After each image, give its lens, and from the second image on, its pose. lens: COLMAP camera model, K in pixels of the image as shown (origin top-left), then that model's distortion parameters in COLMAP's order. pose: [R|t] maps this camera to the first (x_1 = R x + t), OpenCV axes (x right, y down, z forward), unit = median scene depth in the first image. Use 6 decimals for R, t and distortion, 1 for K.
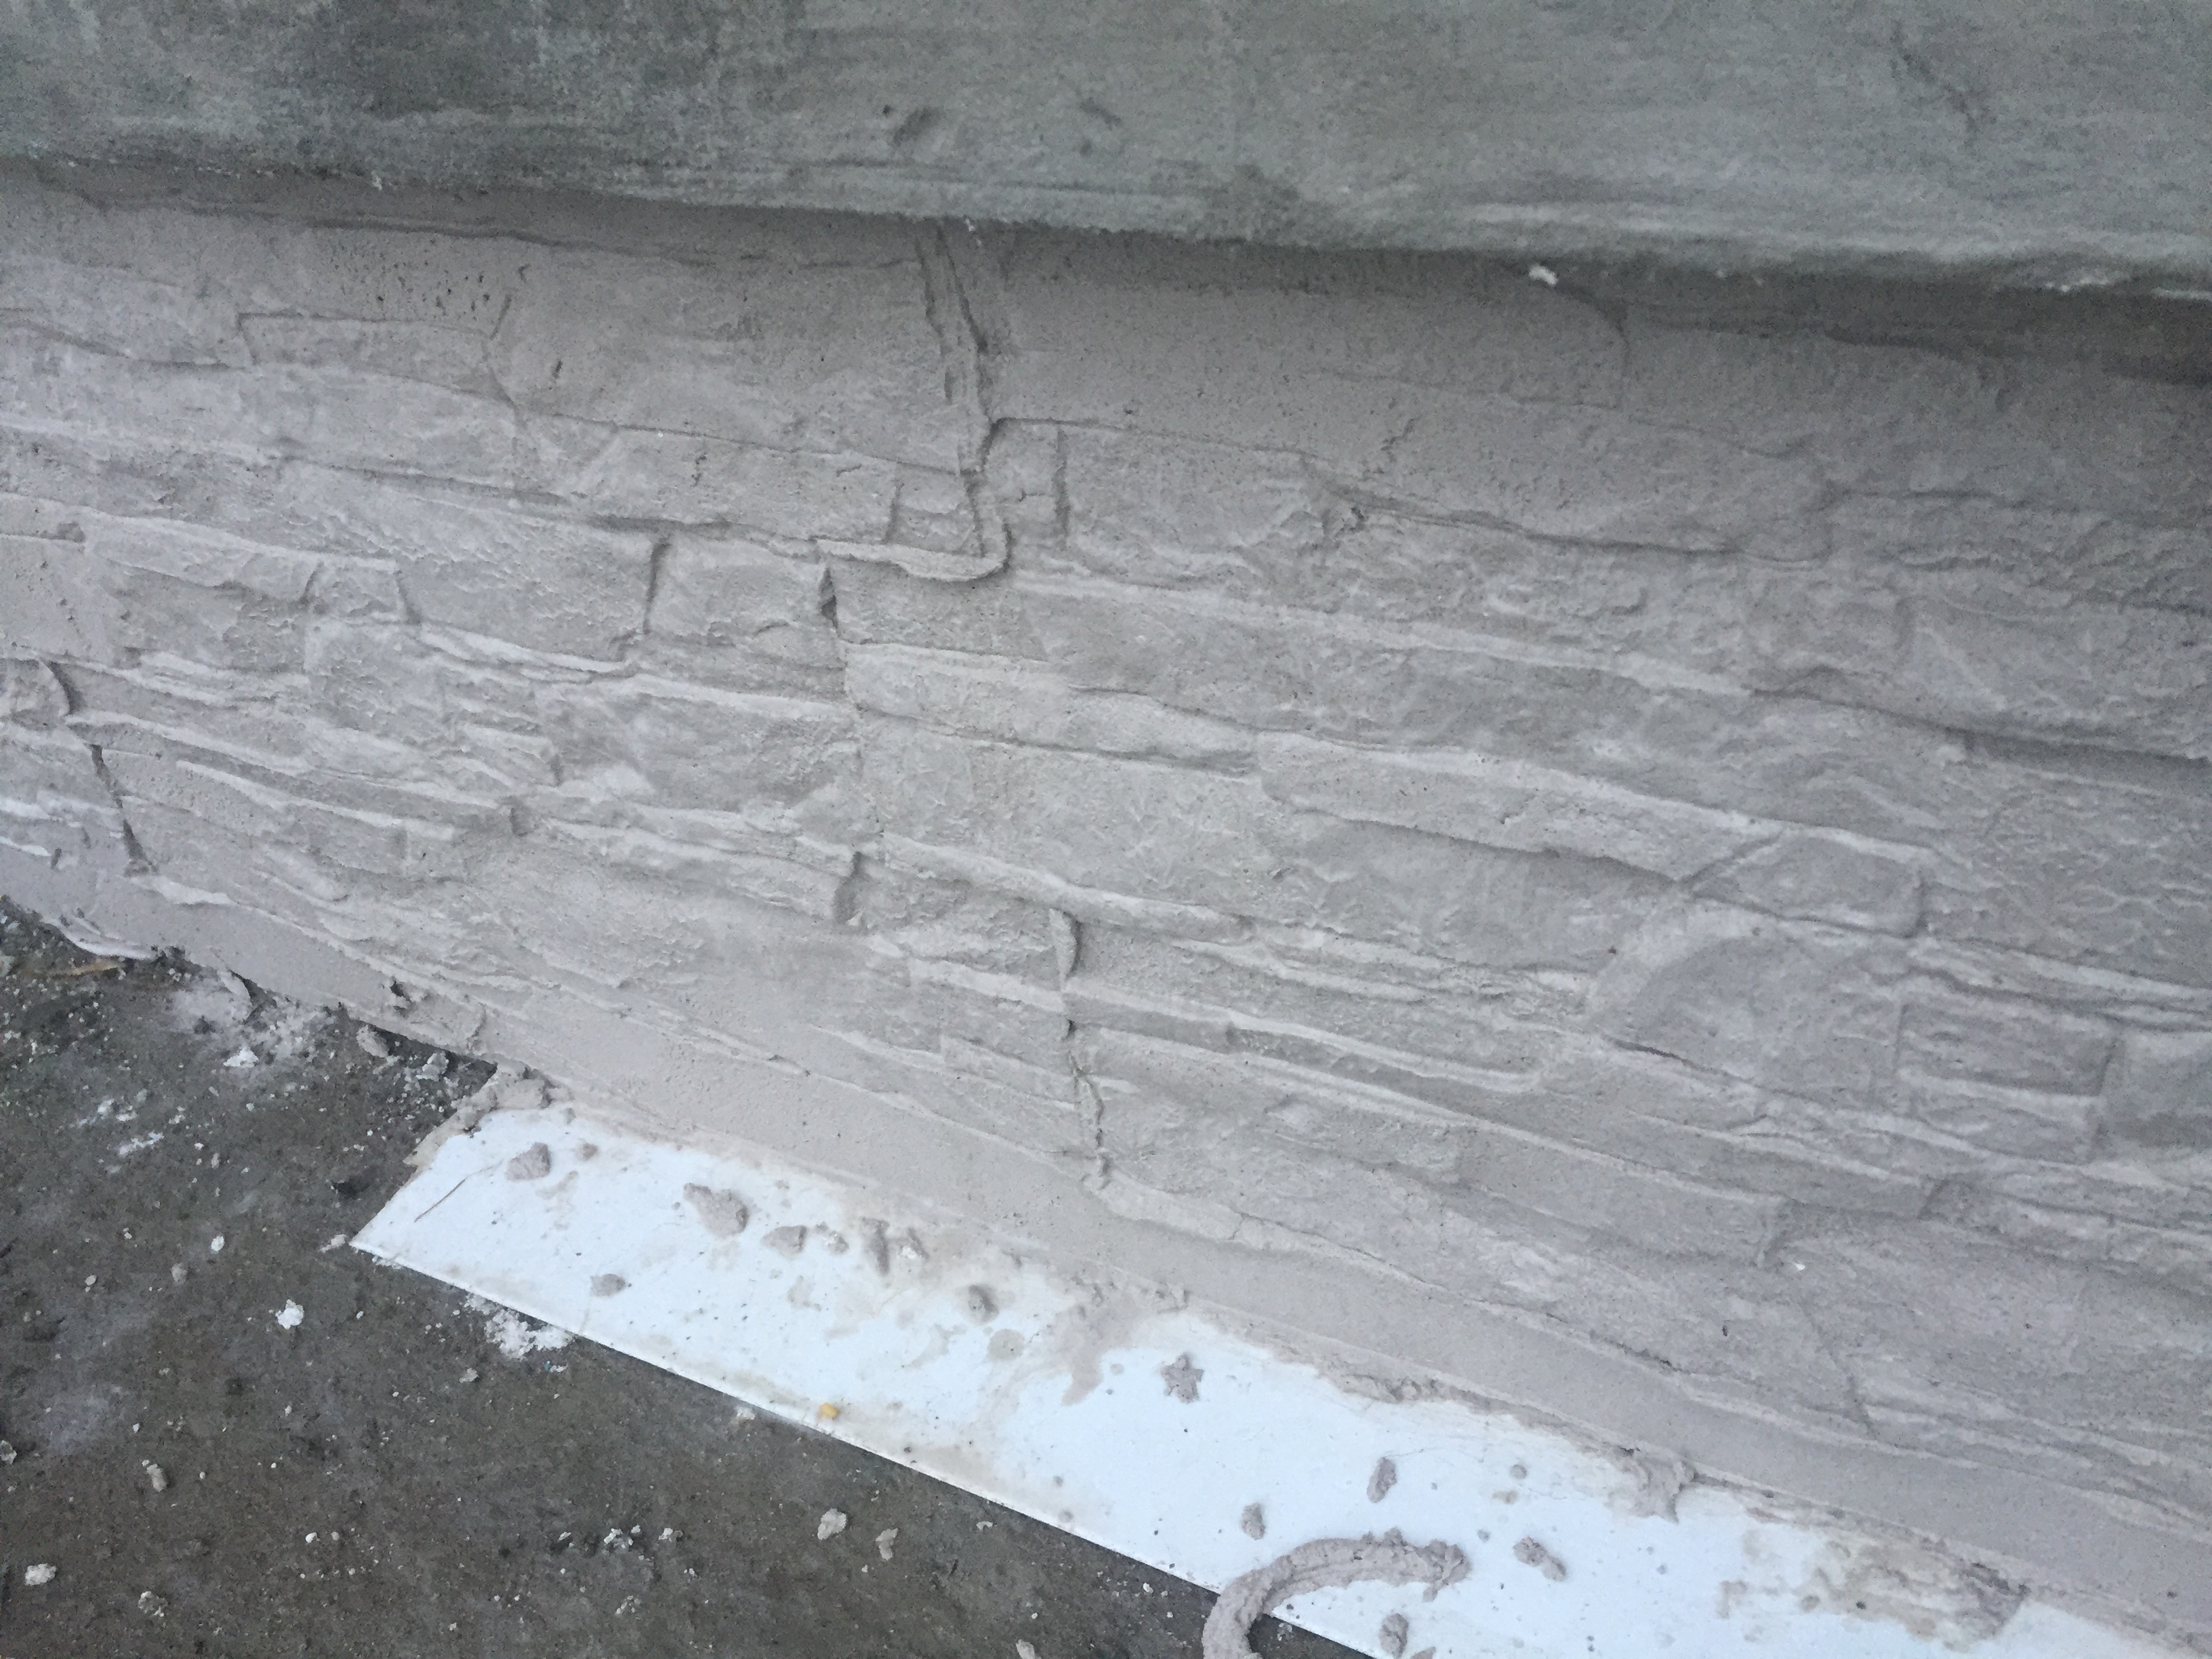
lens RADIAL K [[1889.1, 0, 1135.0], [0, 1889.1, 838.3], [0, 0, 1]] dist [0.077637, -0.092072]
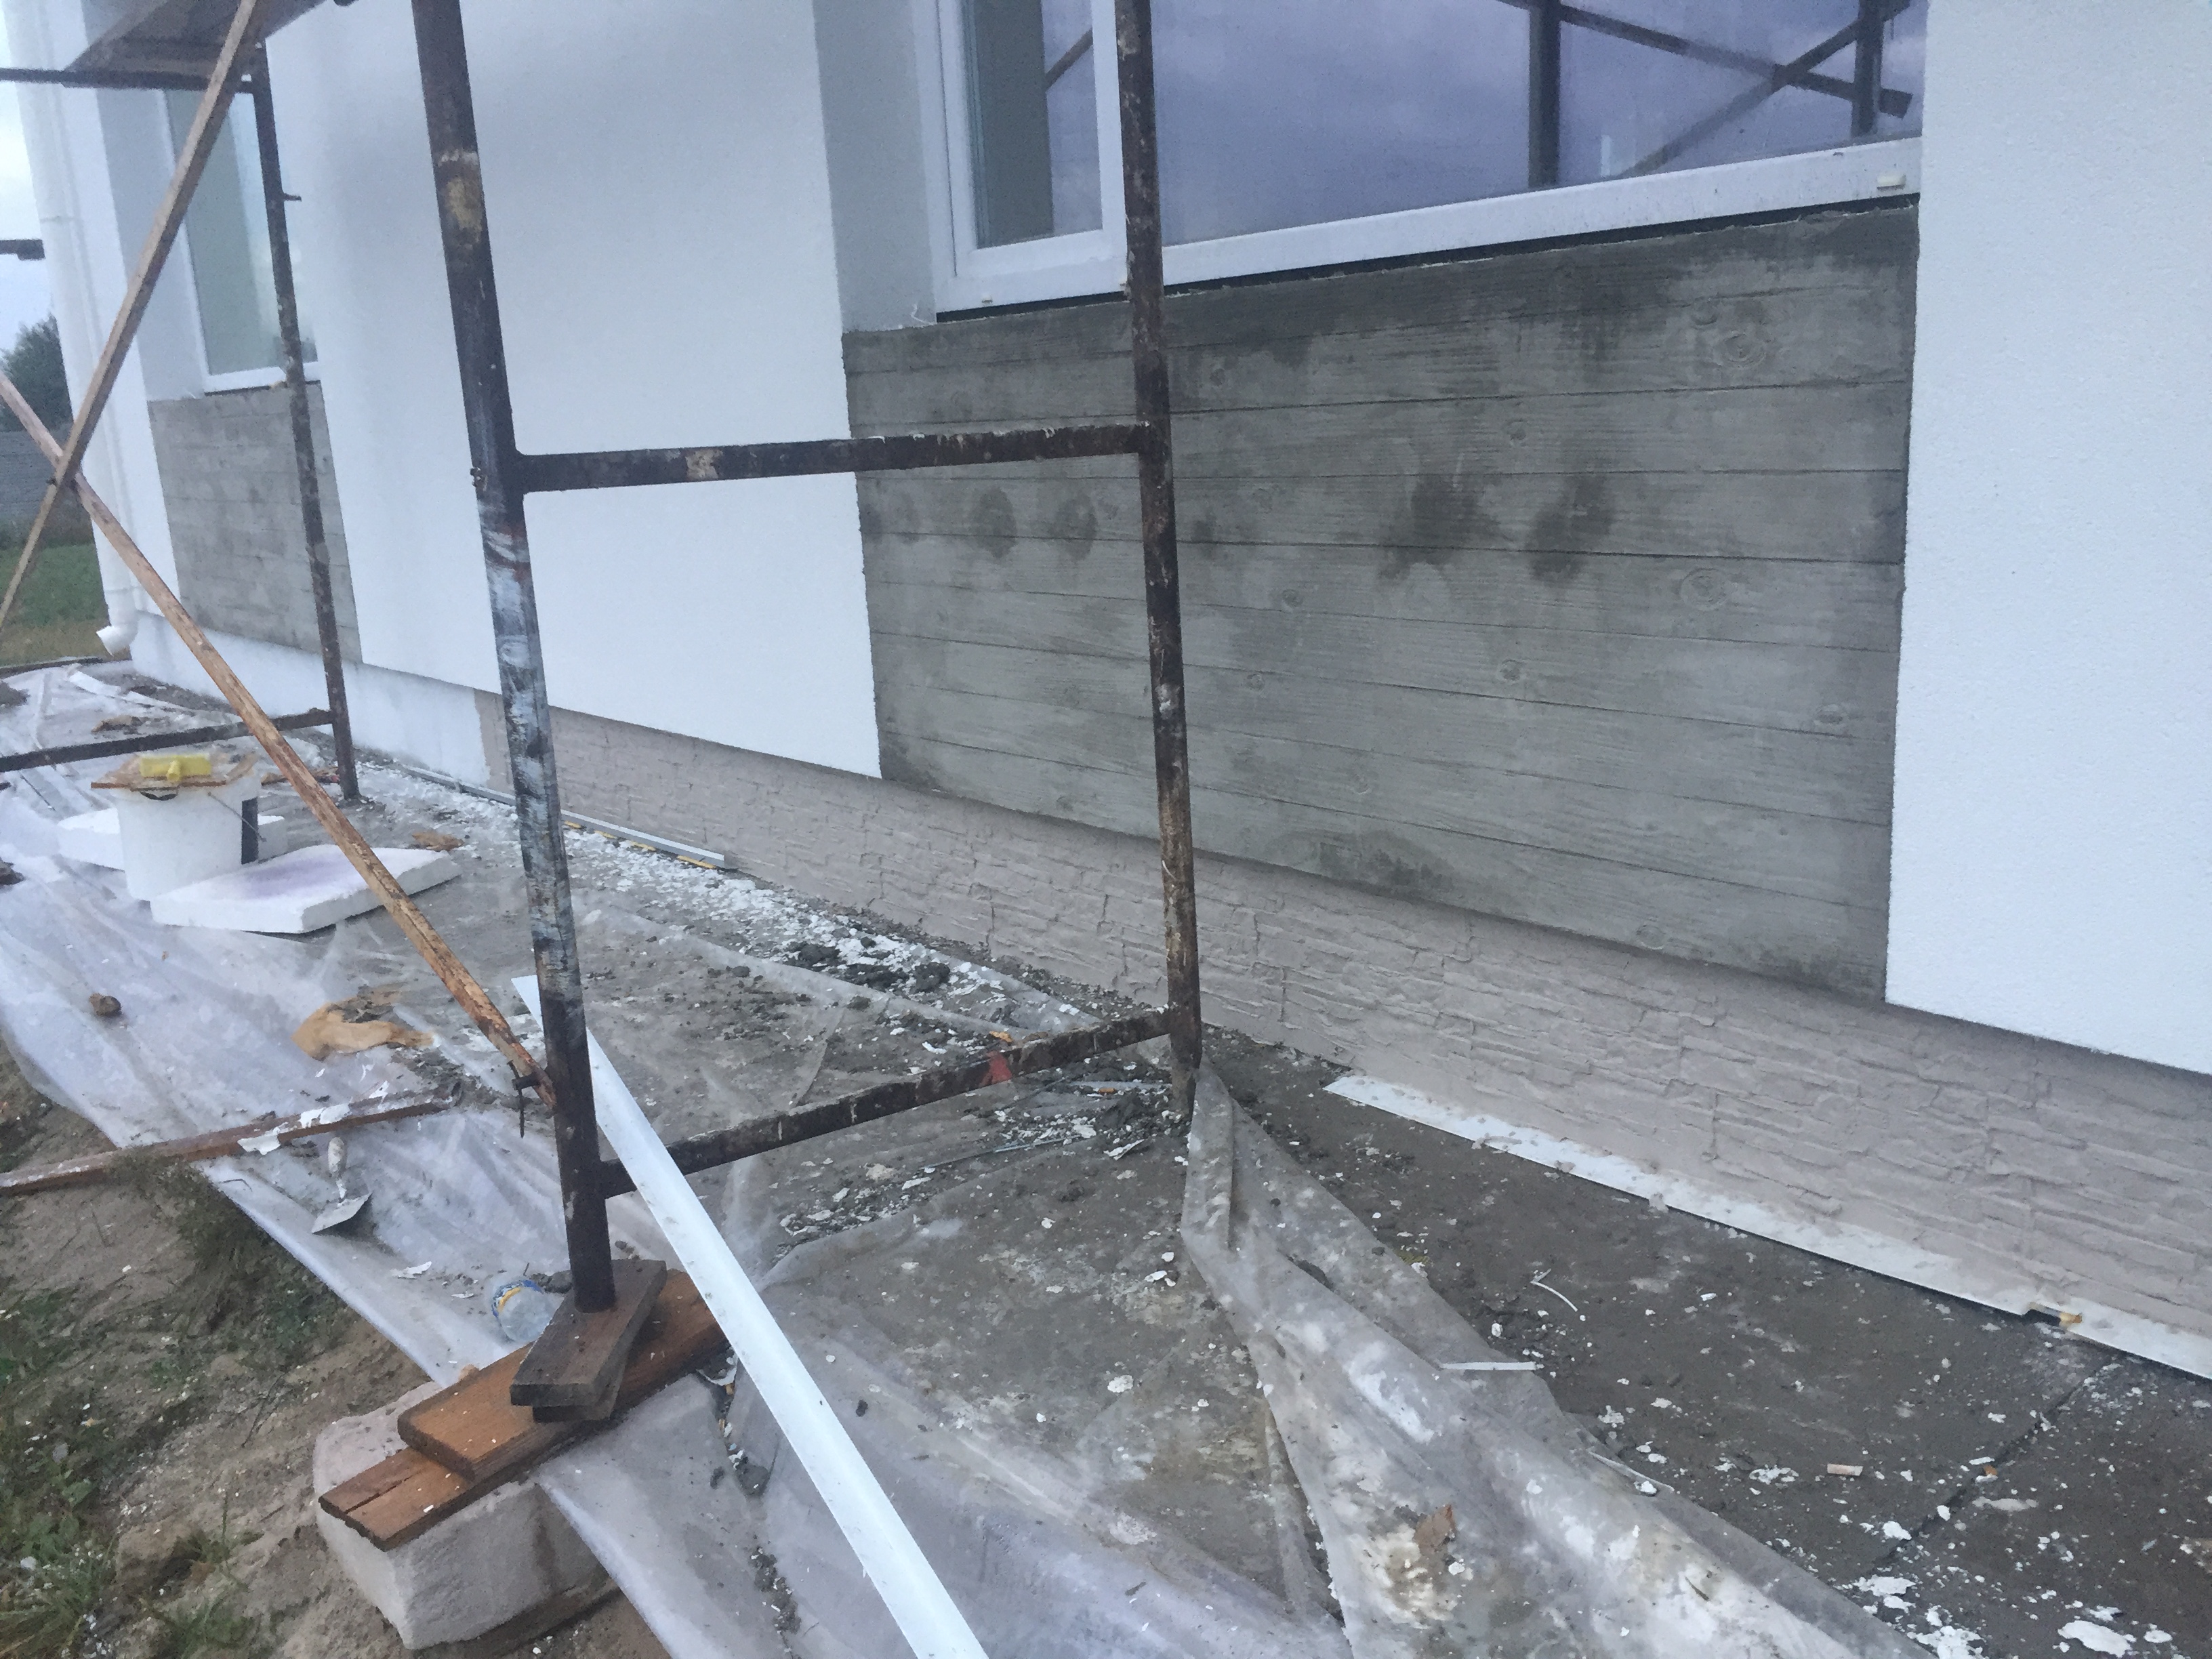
lens RADIAL K [[1889.1, 0, 1135.0], [0, 1889.1, 838.3], [0, 0, 1]] dist [0.077637, -0.092072]
pose [[0.921066, 0.130233, -0.366984, 0.928983], [-0.243563, 0.927988, -0.281983, 1.223091], [0.303834, 0.349109, 0.886458, -4.054460]]
